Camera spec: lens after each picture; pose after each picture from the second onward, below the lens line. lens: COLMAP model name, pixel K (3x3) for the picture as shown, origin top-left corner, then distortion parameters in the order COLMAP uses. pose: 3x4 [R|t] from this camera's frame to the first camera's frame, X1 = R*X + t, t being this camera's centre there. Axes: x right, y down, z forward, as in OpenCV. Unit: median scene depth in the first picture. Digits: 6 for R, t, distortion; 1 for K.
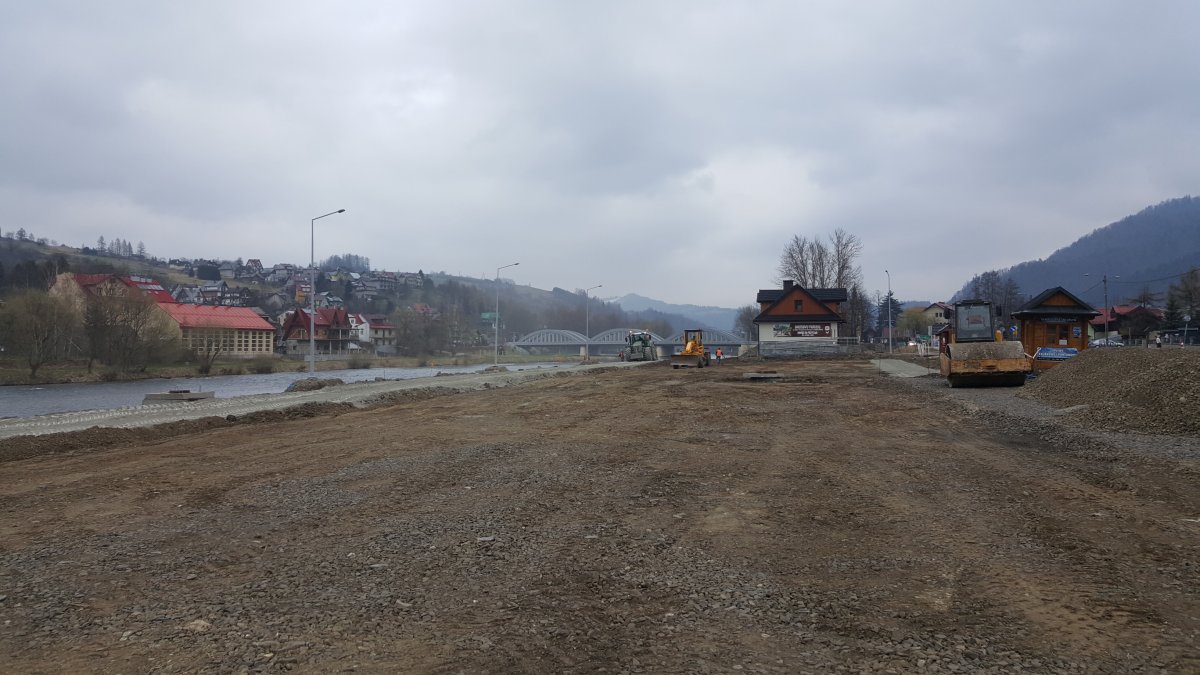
lens RADIAL K [[876.7, 0, 585.8], [0, 876.7, 317.7], [0, 0, 1]] dist [0.105521, -0.150174]
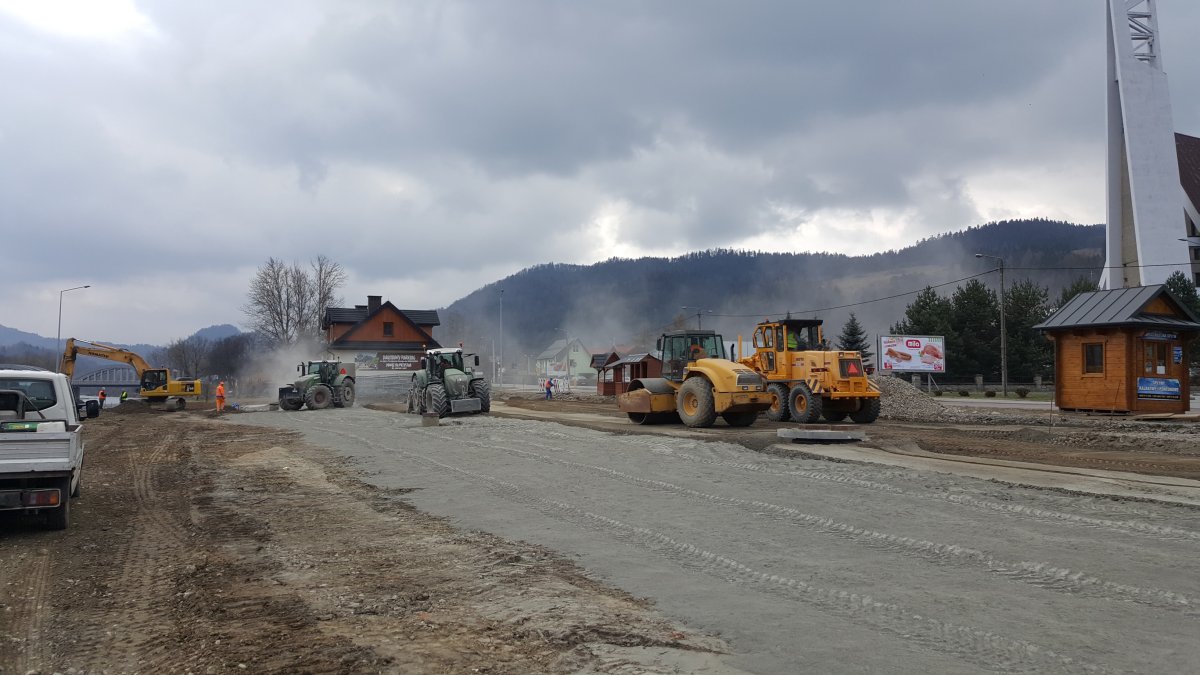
lens RADIAL K [[876.7, 0, 578.8], [0, 876.7, 309.4], [0, 0, 1]] dist [0.105521, -0.150174]
pose [[0.804529, 0.051739, 0.591655, -0.029604], [-0.019132, 0.997939, -0.061252, 0.004760], [-0.593605, 0.037959, 0.803861, 0.110316]]
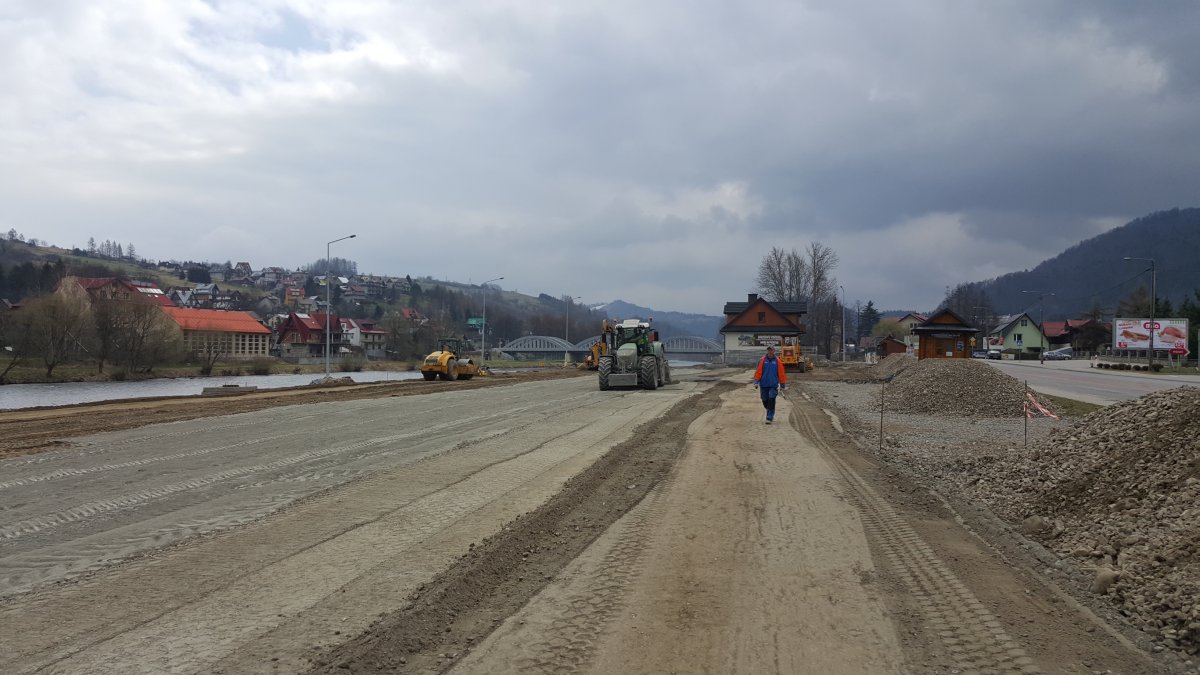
lens RADIAL K [[876.7, 0, 570.6], [0, 876.7, 350.2], [0, 0, 1]] dist [0.105521, -0.150174]
pose [[0.999941, 0.010770, -0.001649, 0.003299], [-0.010716, 0.999494, 0.029963, -0.001226], [0.001970, -0.029943, 0.999550, -0.032008]]
